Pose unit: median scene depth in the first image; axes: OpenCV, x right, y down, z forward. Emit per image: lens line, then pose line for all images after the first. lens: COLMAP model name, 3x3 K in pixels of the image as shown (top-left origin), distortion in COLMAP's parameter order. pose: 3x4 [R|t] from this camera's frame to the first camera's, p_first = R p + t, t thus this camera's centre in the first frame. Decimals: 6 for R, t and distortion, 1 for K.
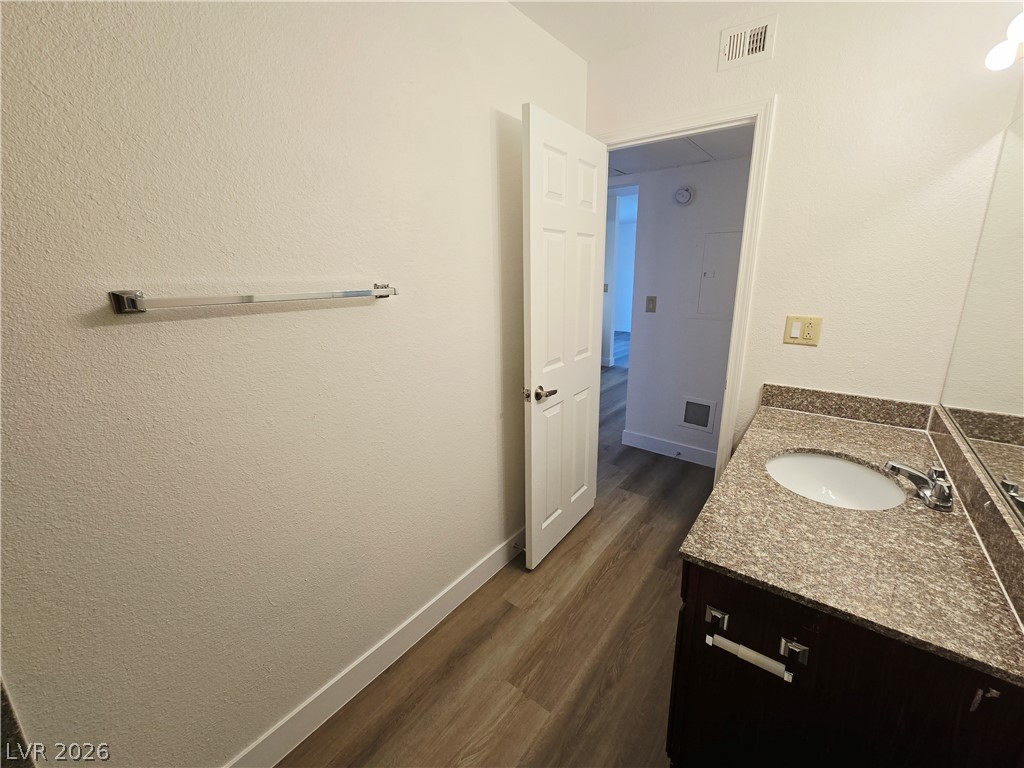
lens RADIAL K [[420.4, 0, 514.1], [0, 420.4, 377.9], [0, 0, 1]] dist [-0.001721, 0.000132]
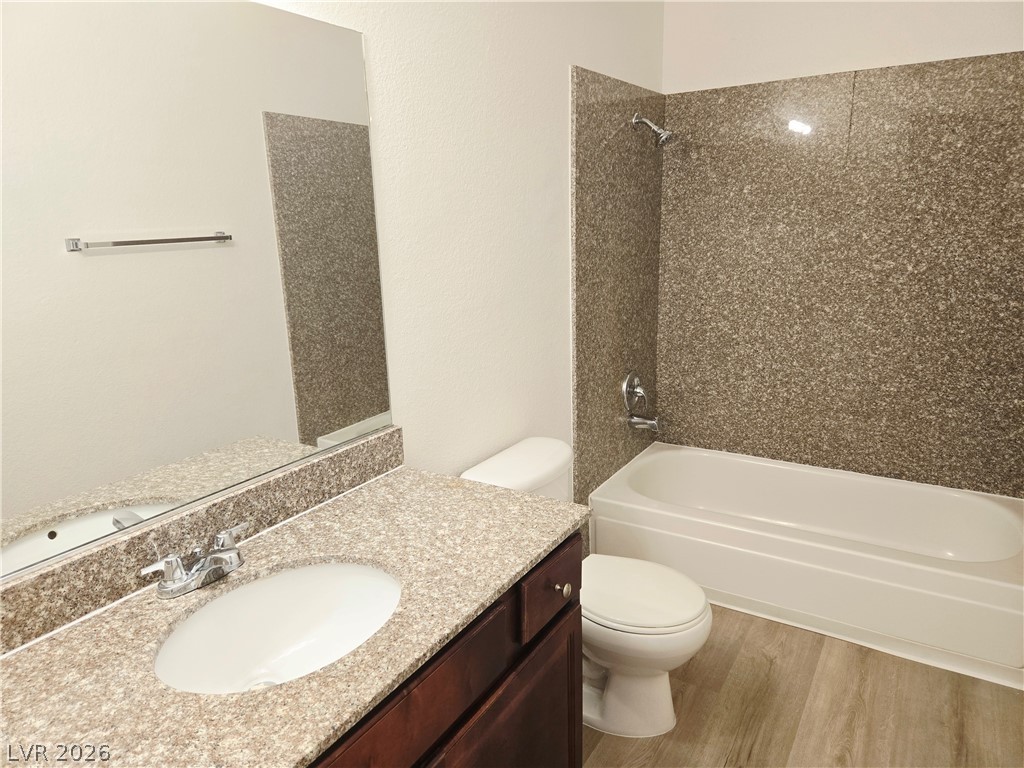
lens RADIAL K [[683.8, 0, 512.0], [0, 683.8, 384.0], [0, 0, 1]] dist [0.056876, -0.055866]
pose [[-0.994063, 0.066012, -0.086497, 0.456159], [0.017466, 0.881444, 0.471965, -0.393465], [0.107398, 0.467652, -0.877364, 1.469312]]
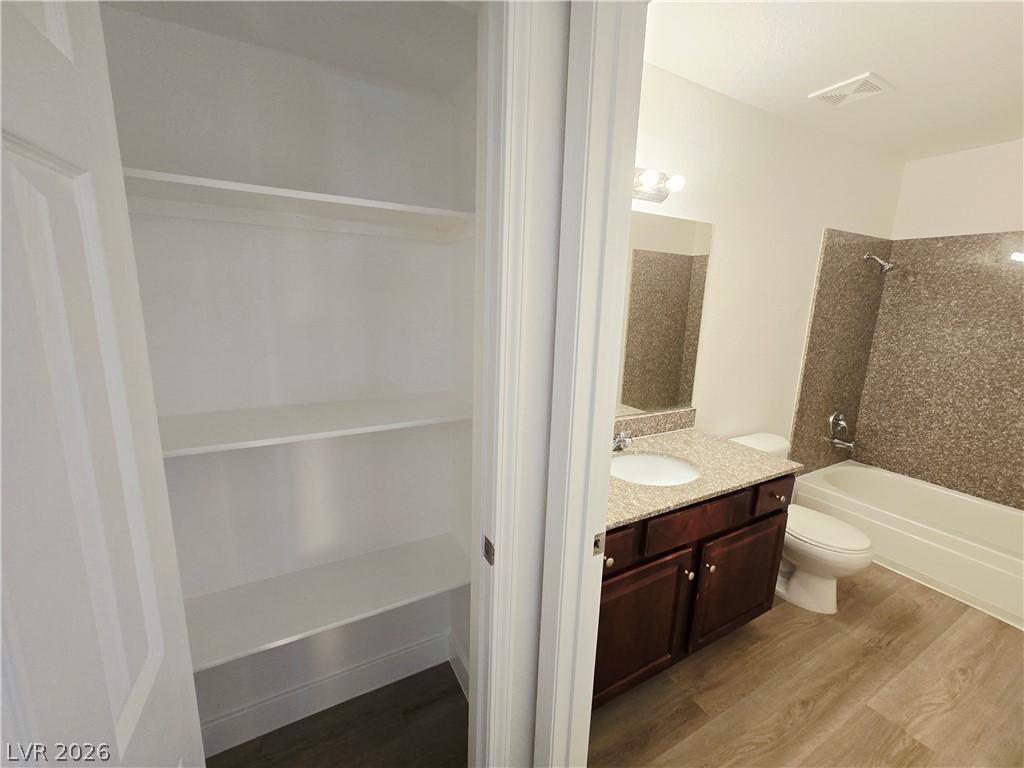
lens RADIAL K [[420.4, 0, 514.1], [0, 420.4, 377.9], [0, 0, 1]] dist [-0.001721, 0.000132]
pose [[-0.917830, -0.089863, 0.386669, 0.579495], [0.080476, 0.911696, 0.402906, -0.522353], [-0.388732, 0.400917, -0.829550, 1.891093]]
